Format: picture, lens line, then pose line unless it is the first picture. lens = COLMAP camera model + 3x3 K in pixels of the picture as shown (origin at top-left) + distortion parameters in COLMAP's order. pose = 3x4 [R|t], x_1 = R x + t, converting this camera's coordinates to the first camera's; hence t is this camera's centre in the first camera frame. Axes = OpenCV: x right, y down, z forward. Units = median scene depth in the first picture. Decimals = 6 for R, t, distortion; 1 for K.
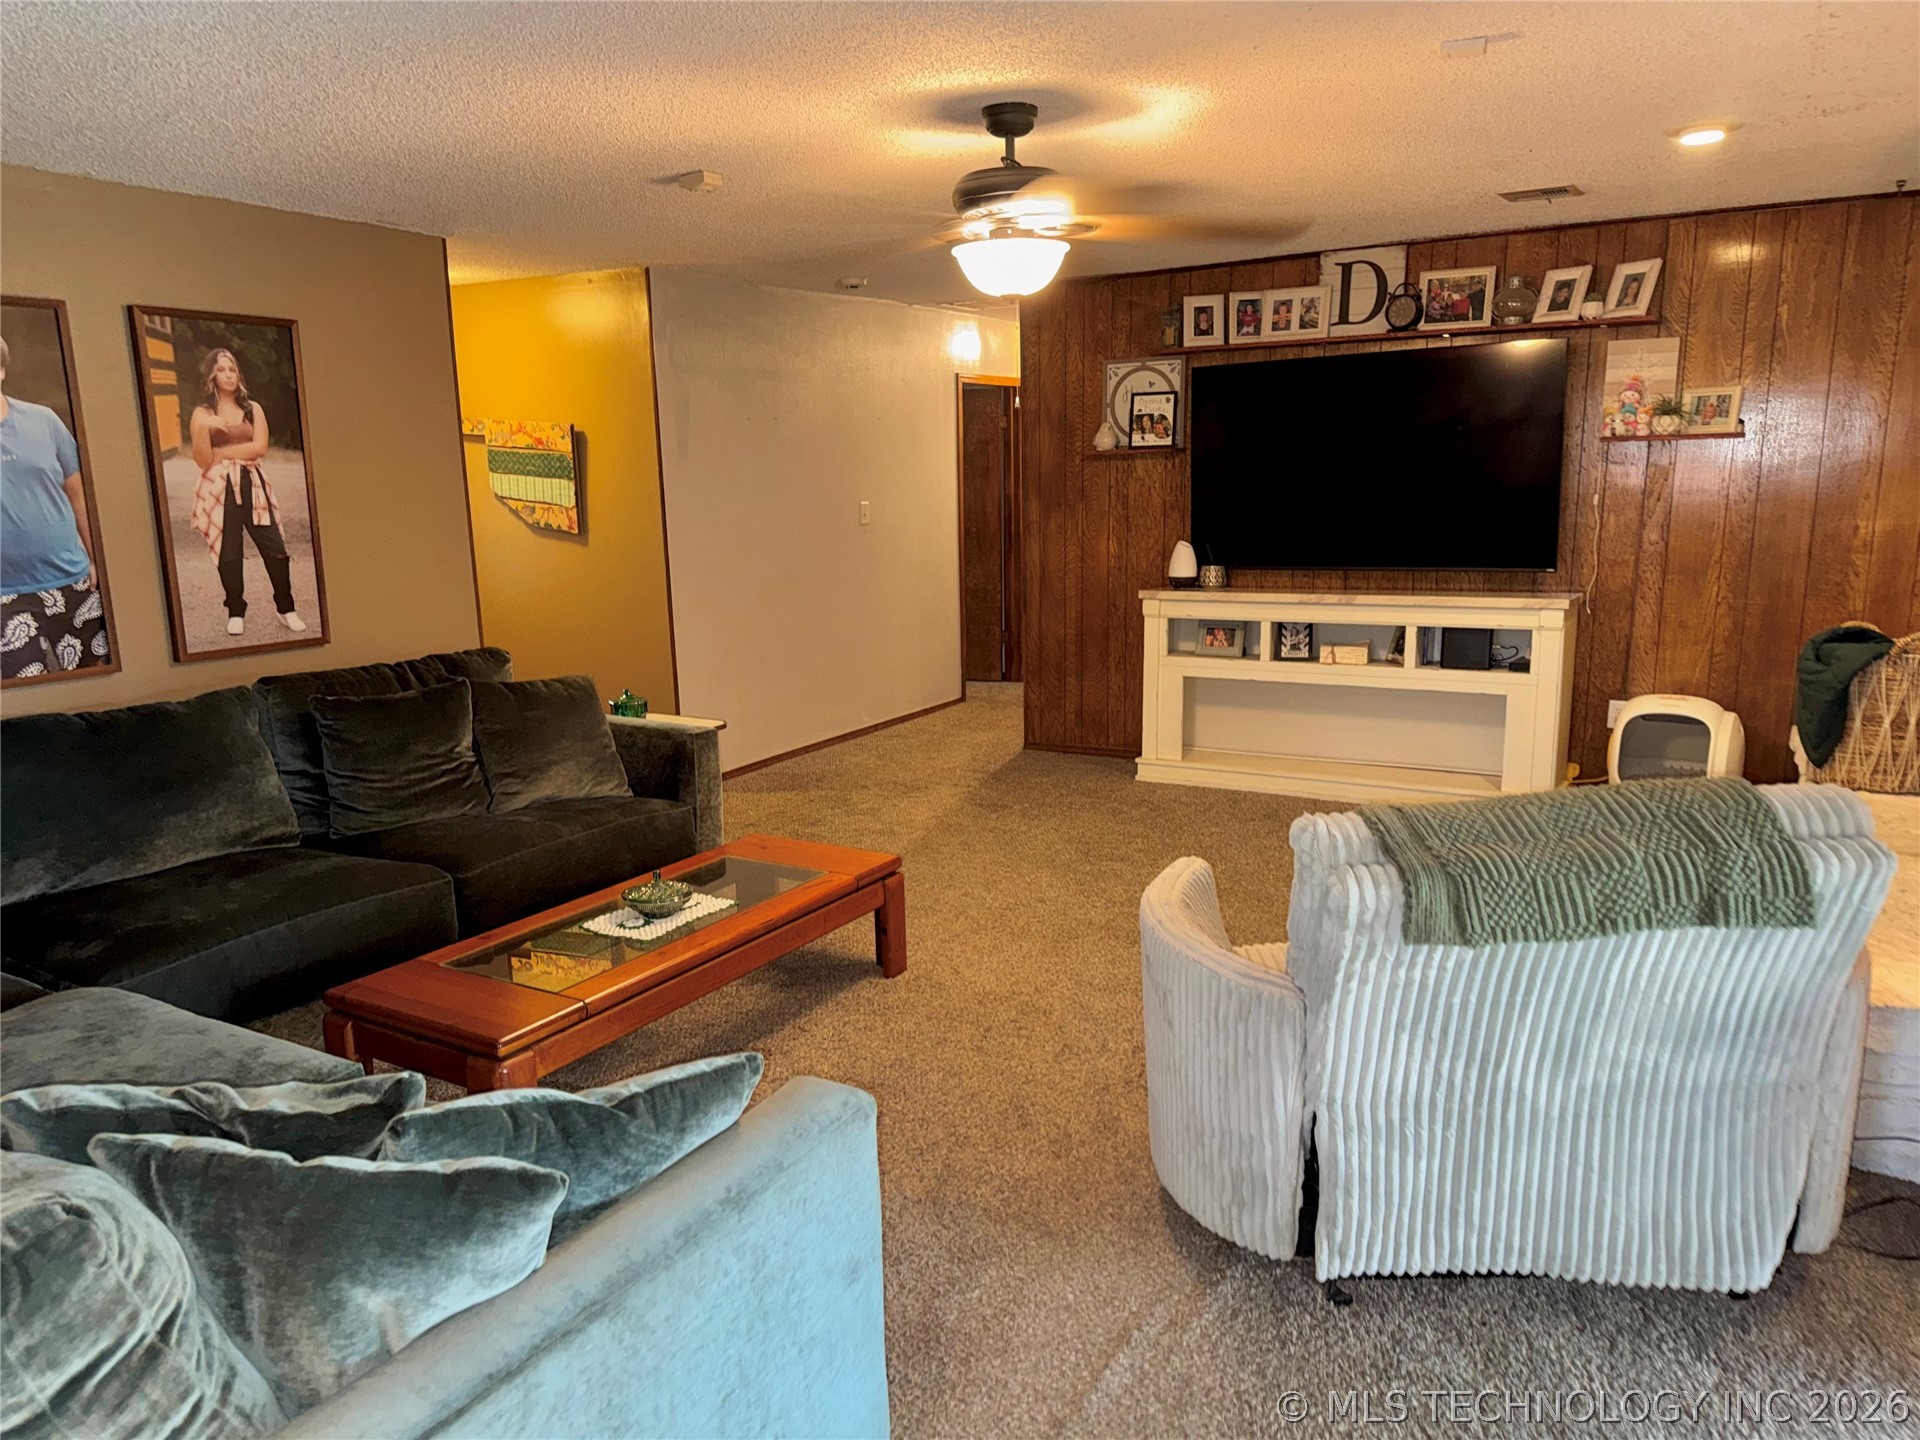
lens RADIAL K [[1341.5, 0, 966.2], [0, 1341.5, 754.0], [0, 0, 1]] dist [0.073496, -0.085808]
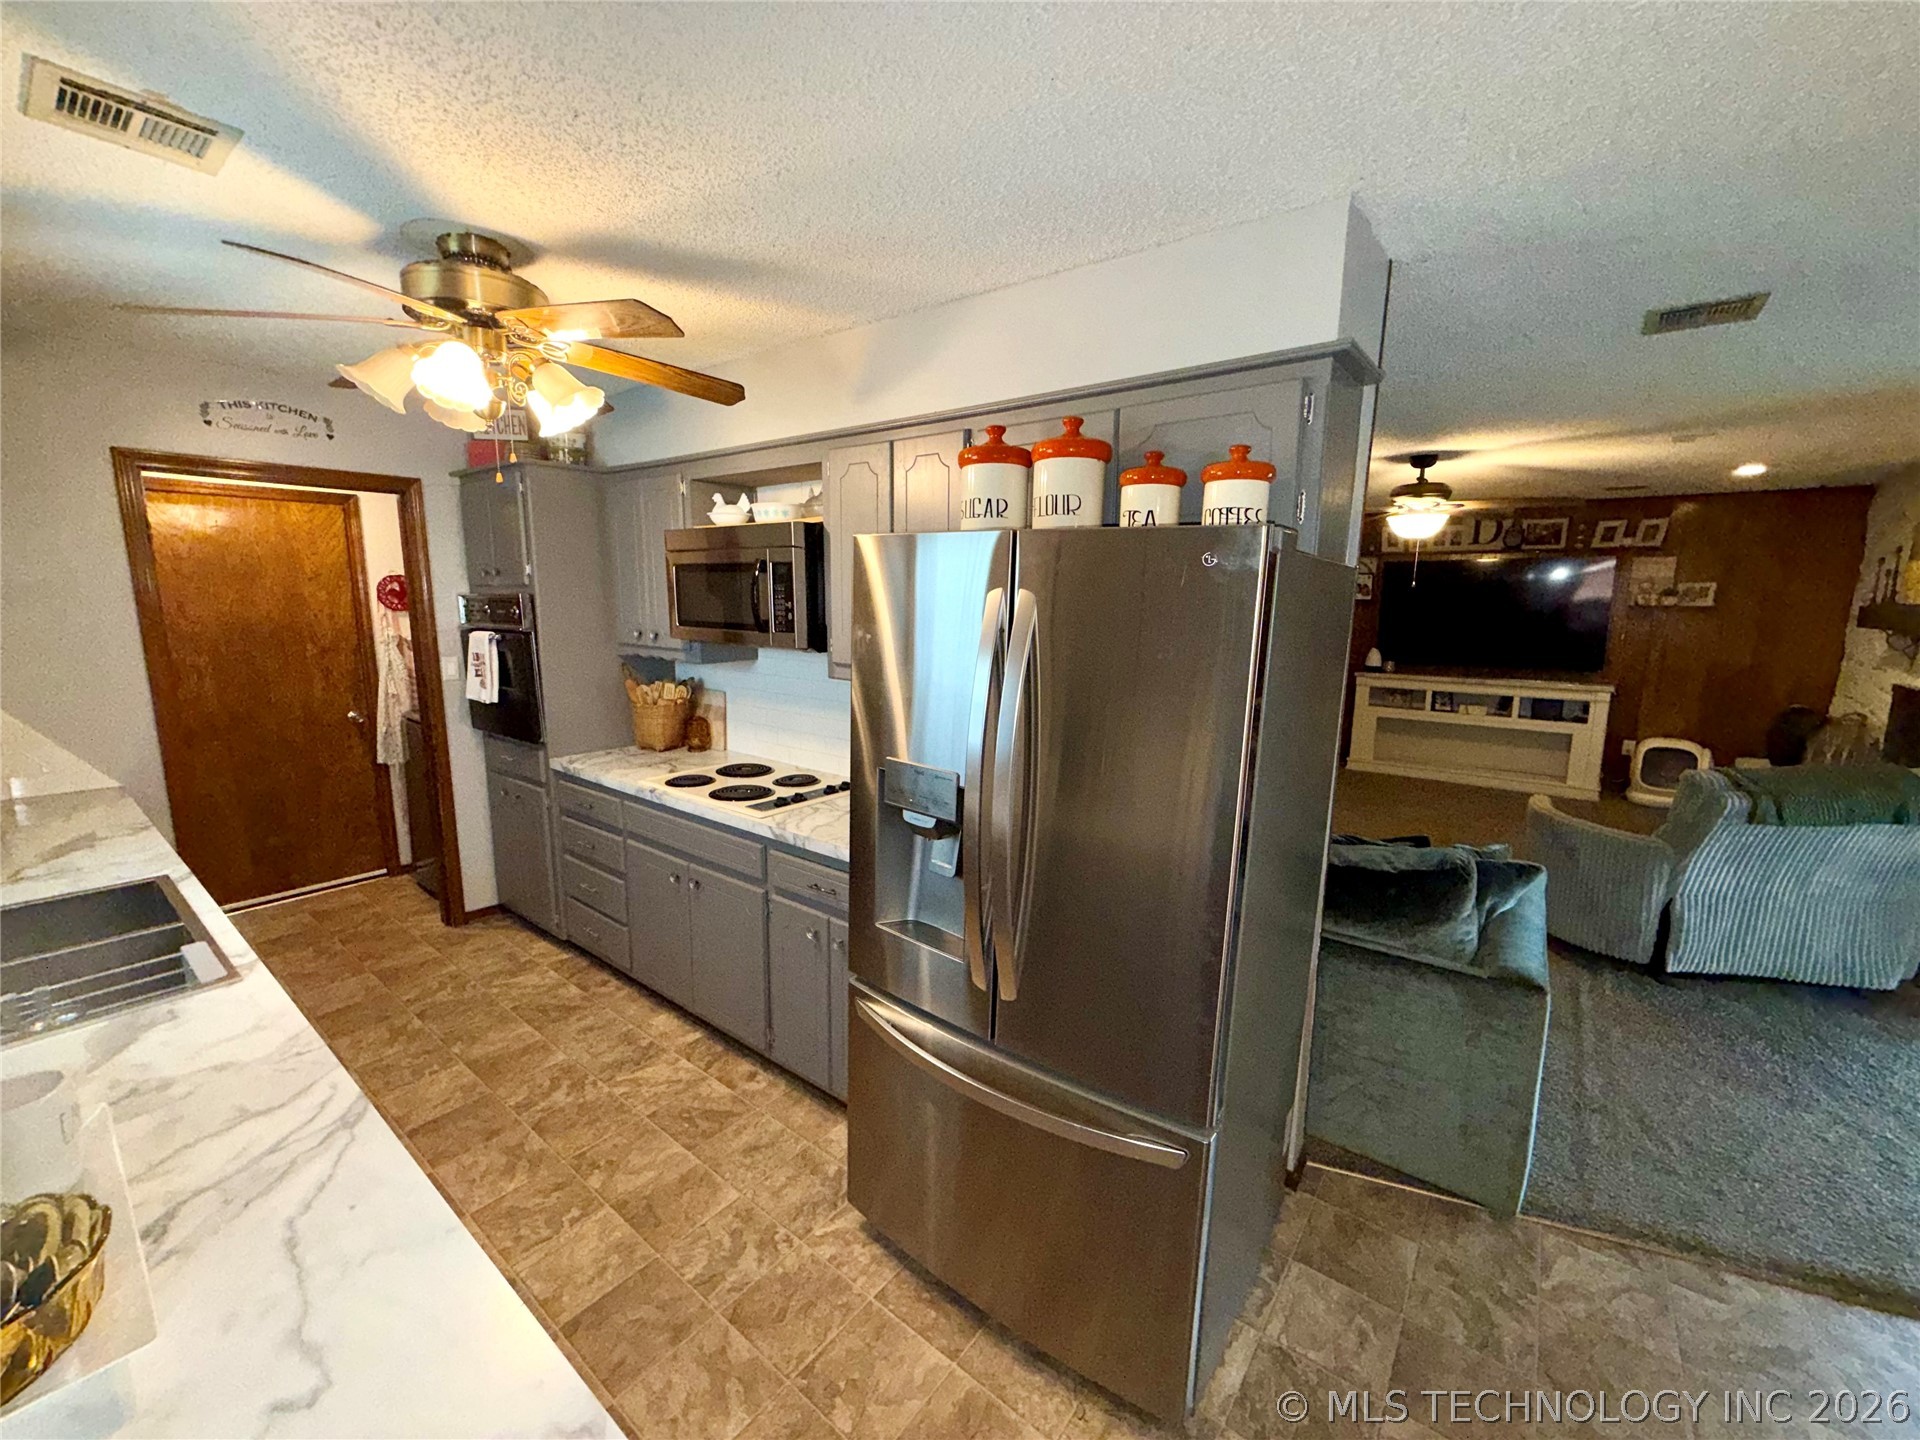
lens RADIAL K [[762.7, 0, 956.5], [0, 762.7, 721.1], [0, 0, 1]] dist [0.000443, -0.000927]
pose [[0.990701, 0.051548, -0.125914, -0.447188], [-0.057527, 0.997360, -0.044318, 0.048514], [0.123297, 0.051149, 0.991051, -0.258398]]
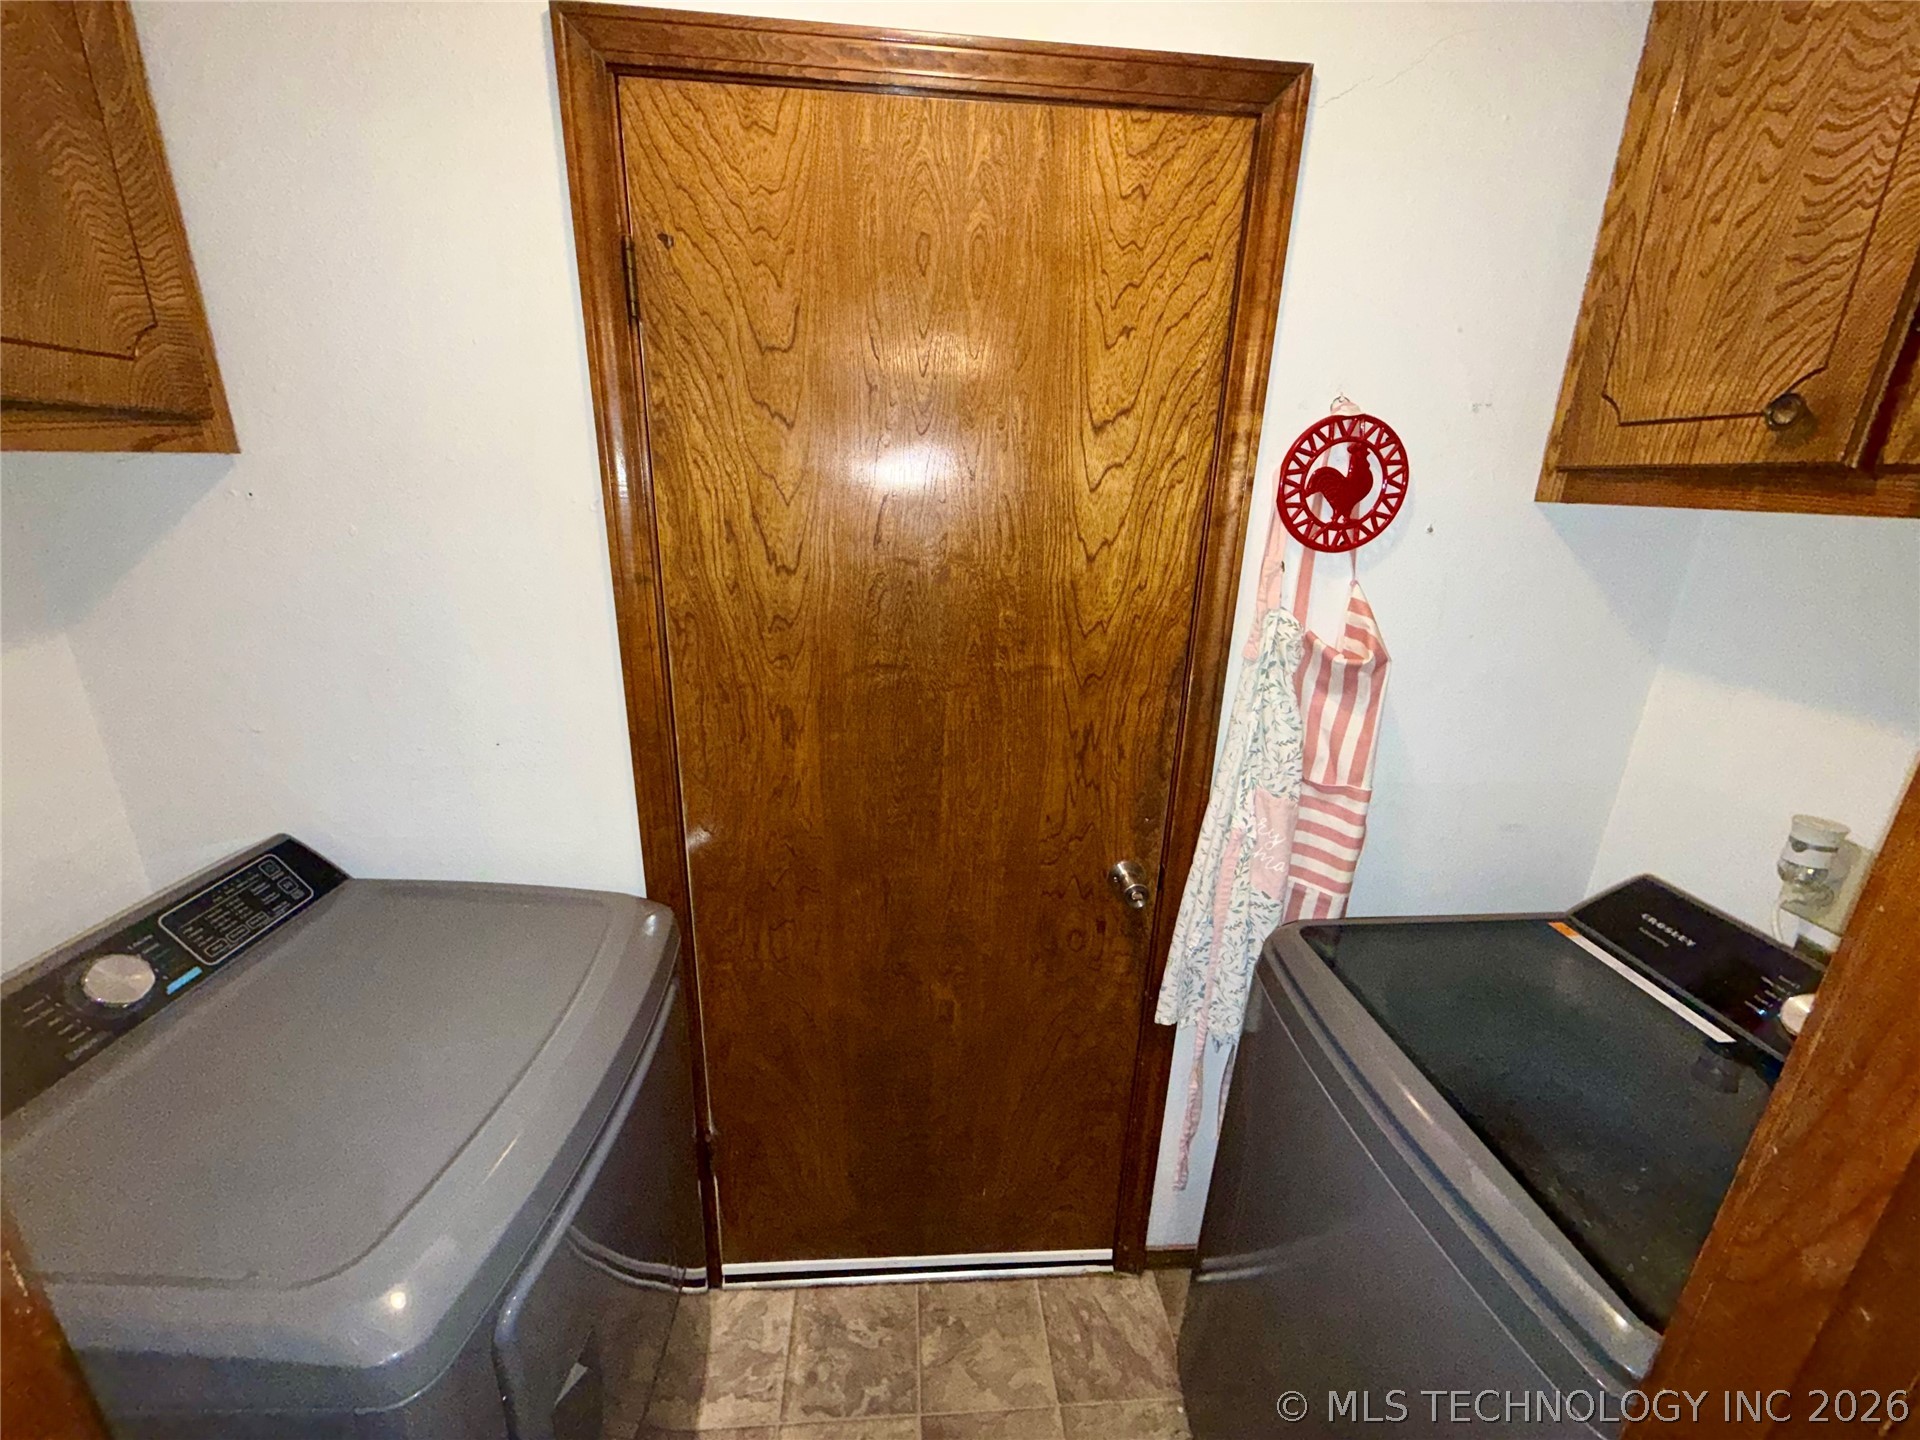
lens RADIAL K [[762.7, 0, 954.9], [0, 762.7, 726.1], [0, 0, 1]] dist [0.000443, -0.000927]
pose [[0.554503, 0.291562, -0.779434, -1.121206], [-0.219271, 0.954707, 0.201133, -0.059266], [0.802774, 0.059379, 0.593319, 0.344298]]
